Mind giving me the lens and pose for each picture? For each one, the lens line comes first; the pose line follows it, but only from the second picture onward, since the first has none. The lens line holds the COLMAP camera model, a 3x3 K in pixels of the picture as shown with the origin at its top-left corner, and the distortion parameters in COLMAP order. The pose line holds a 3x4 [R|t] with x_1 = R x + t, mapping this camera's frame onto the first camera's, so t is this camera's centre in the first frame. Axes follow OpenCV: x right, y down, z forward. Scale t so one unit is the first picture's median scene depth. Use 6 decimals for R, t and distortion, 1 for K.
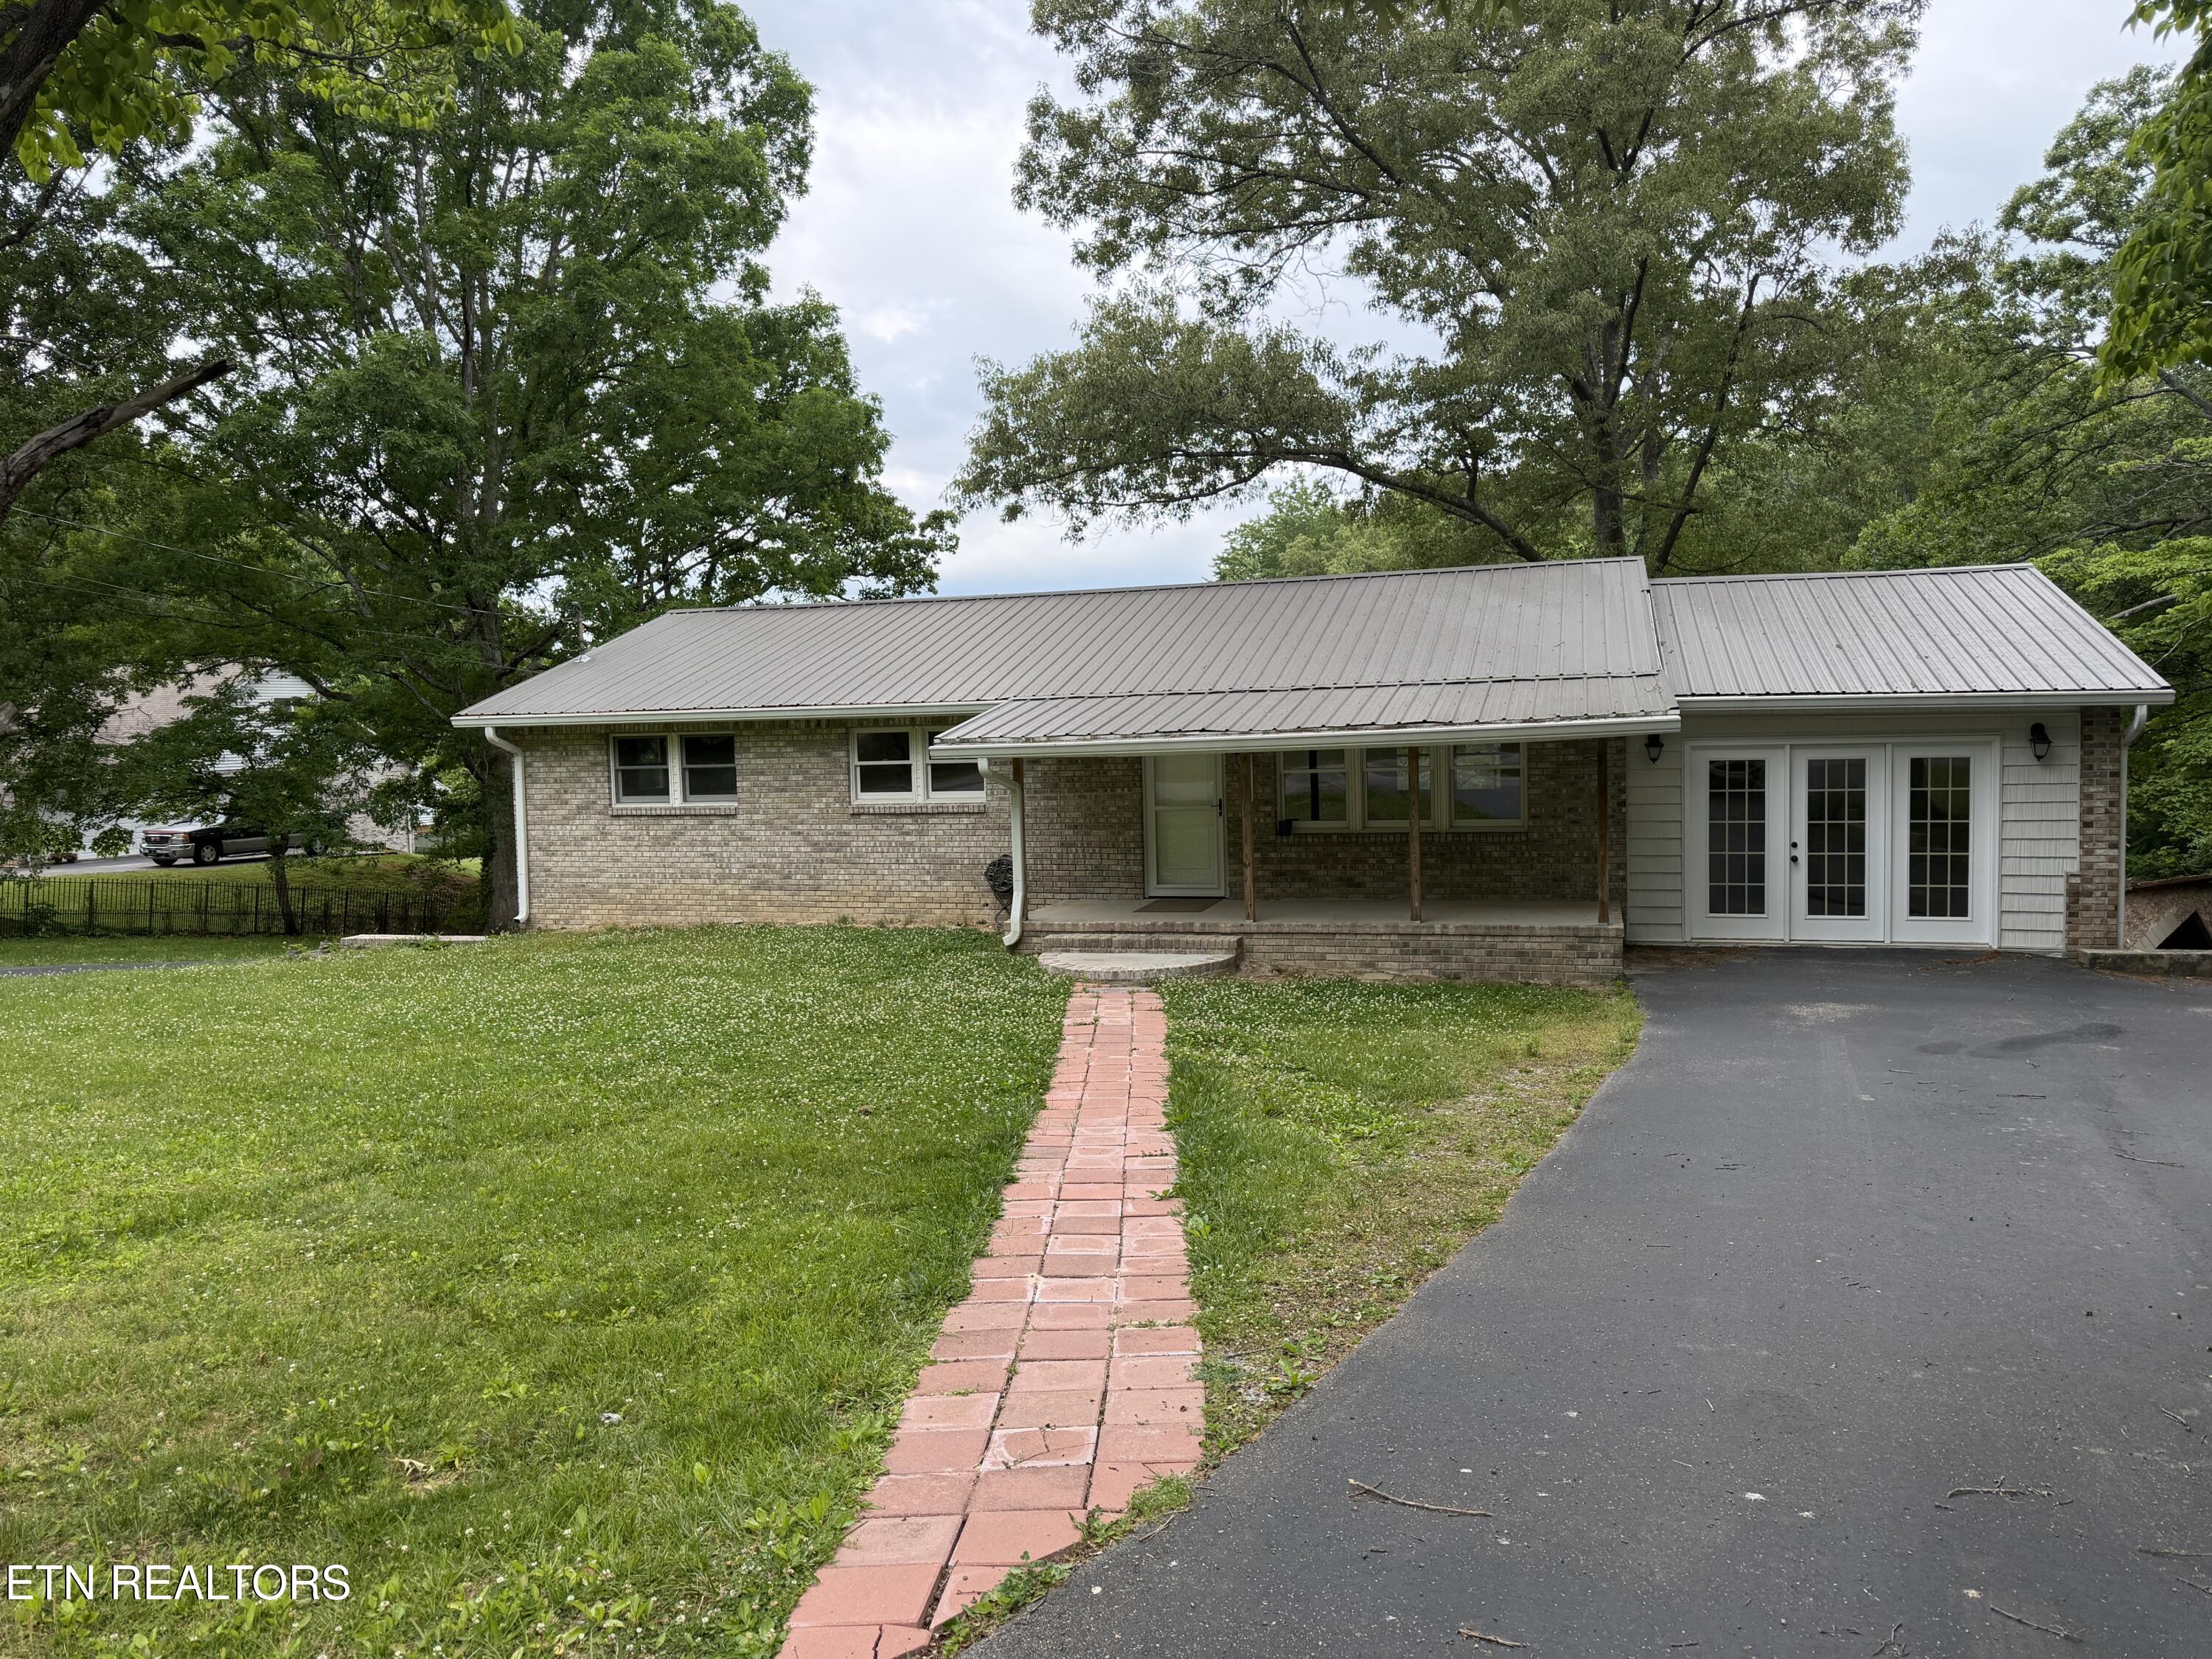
lens RADIAL K [[1535.9, 0, 1106.0], [0, 1535.9, 829.5], [0, 0, 1]] dist [0.116245, -0.171220]
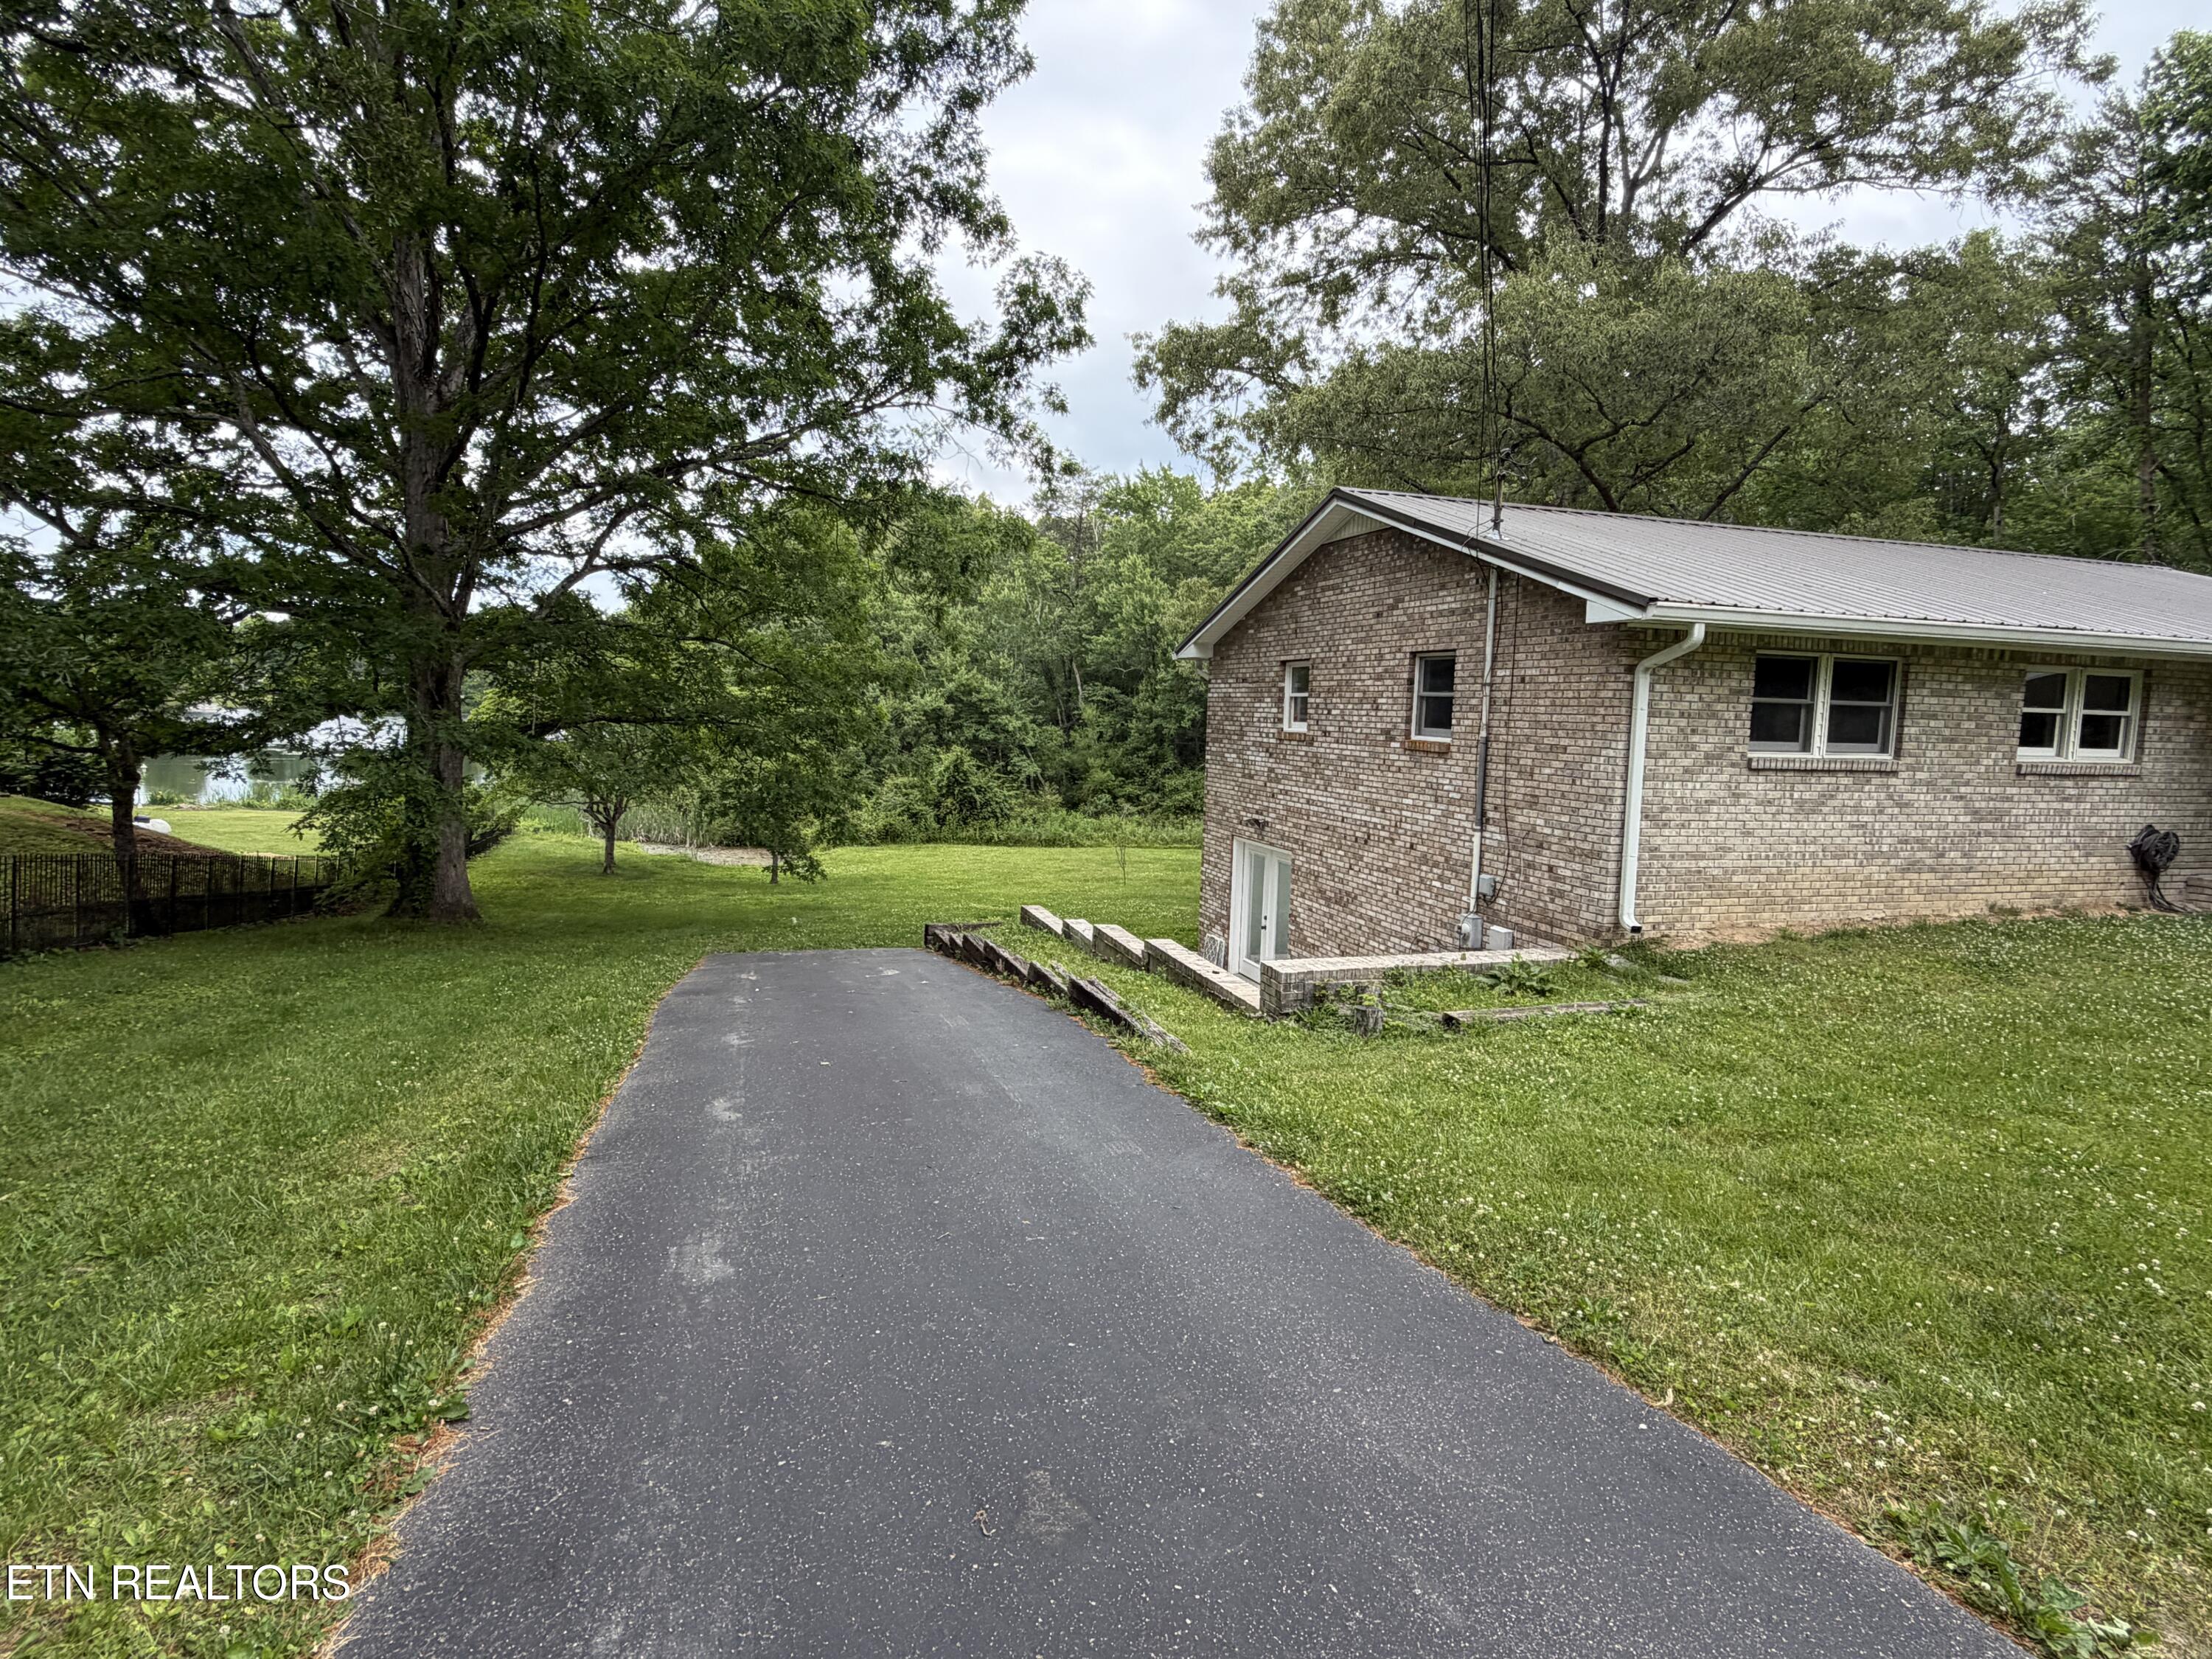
lens RADIAL K [[1170.9, 0, 1106.0], [0, 1170.9, 829.5], [0, 0, 1]] dist [-0.034014, -0.000035]
pose [[0.840031, -0.013460, 0.542371, -0.884920], [-0.015380, 0.998700, 0.048607, -0.003063], [-0.542320, -0.049173, 0.838732, 0.771766]]
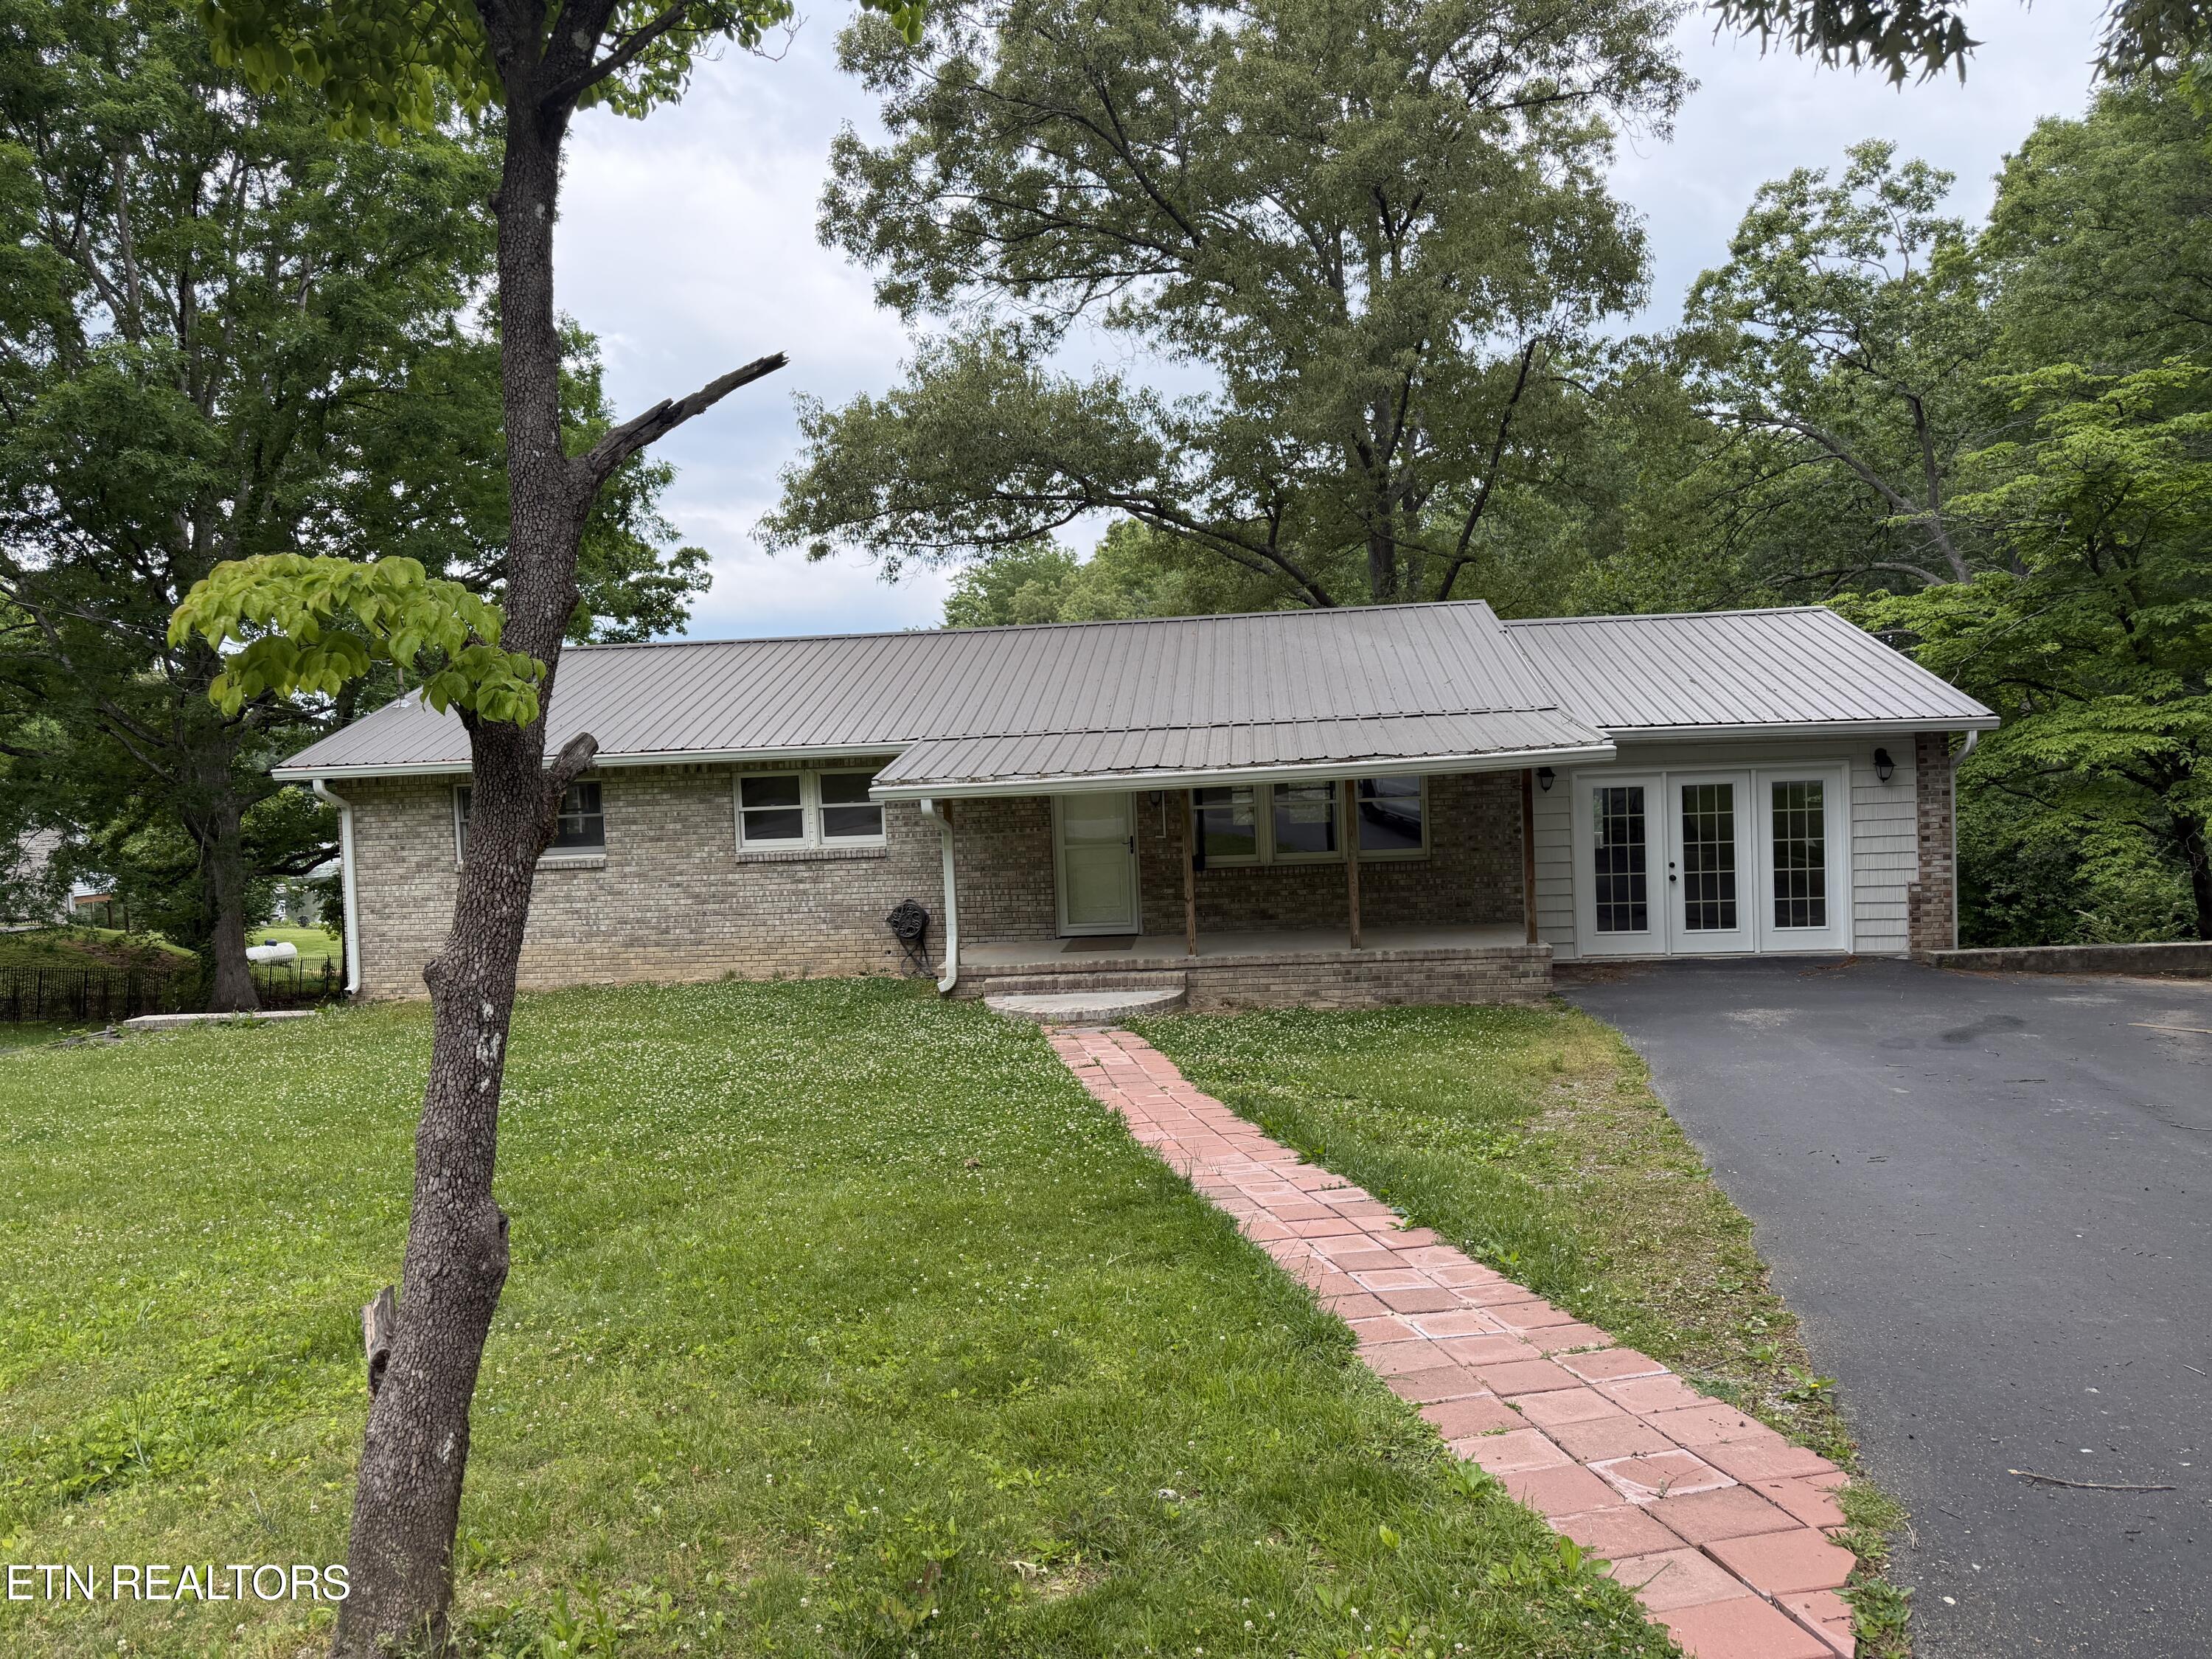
lens RADIAL K [[1531.4, 0, 1106.0], [0, 1531.4, 829.5], [0, 0, 1]] dist [0.155882, -0.287431]
pose [[0.979755, -0.025014, 0.198633, -0.133001], [0.030671, 0.999205, -0.025452, 0.000679], [-0.197838, 0.031029, 0.979743, 0.020860]]
